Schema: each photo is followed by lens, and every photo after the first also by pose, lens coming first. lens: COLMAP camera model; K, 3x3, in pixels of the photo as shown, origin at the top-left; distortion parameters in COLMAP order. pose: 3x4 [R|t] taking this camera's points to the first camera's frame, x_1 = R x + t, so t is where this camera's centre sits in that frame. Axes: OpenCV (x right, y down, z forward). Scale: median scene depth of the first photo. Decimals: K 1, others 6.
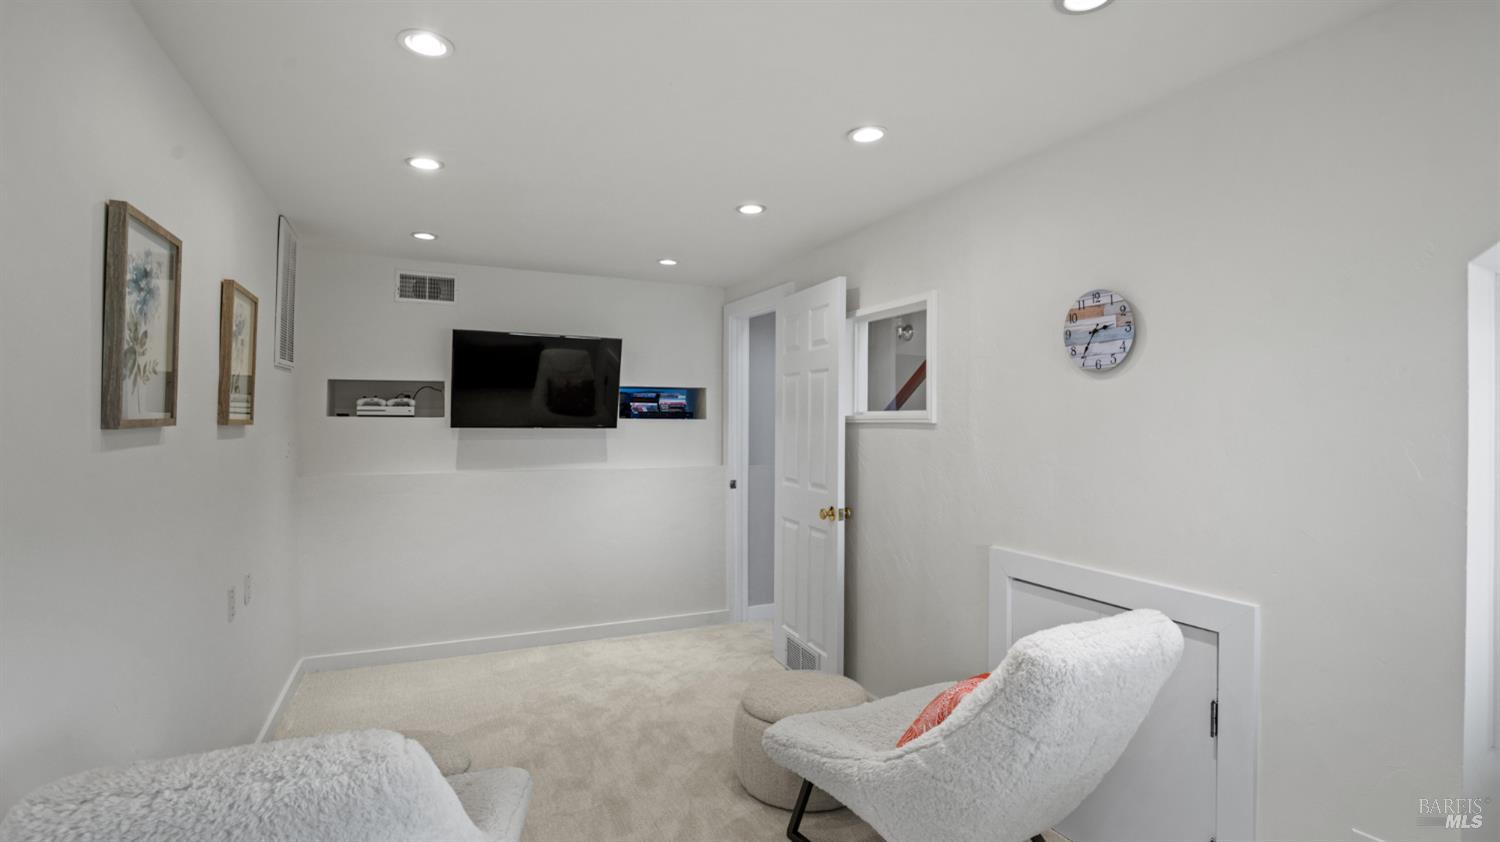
lens RADIAL K [[700.4, 0, 755.7], [0, 700.4, 412.0], [0, 0, 1]] dist [-0.031290, 0.003390]
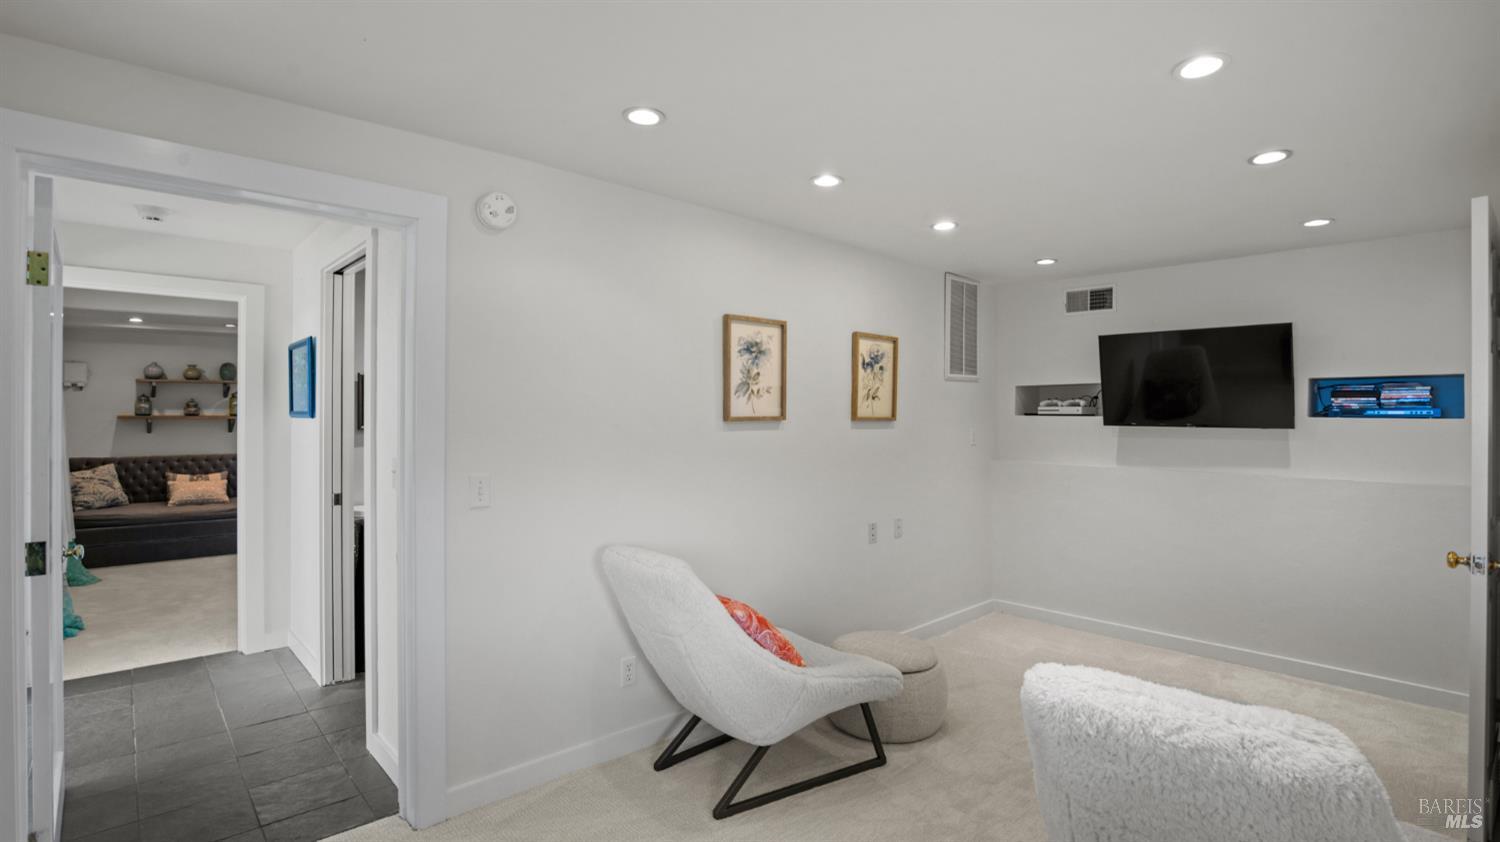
lens RADIAL K [[700.4, 0, 759.2], [0, 700.4, 424.7], [0, 0, 1]] dist [-0.031290, 0.003390]
pose [[0.315133, 0.010060, -0.948994, 0.422990], [0.007142, 0.999890, 0.012971, 0.003197], [0.949021, -0.010866, 0.315026, 0.144051]]
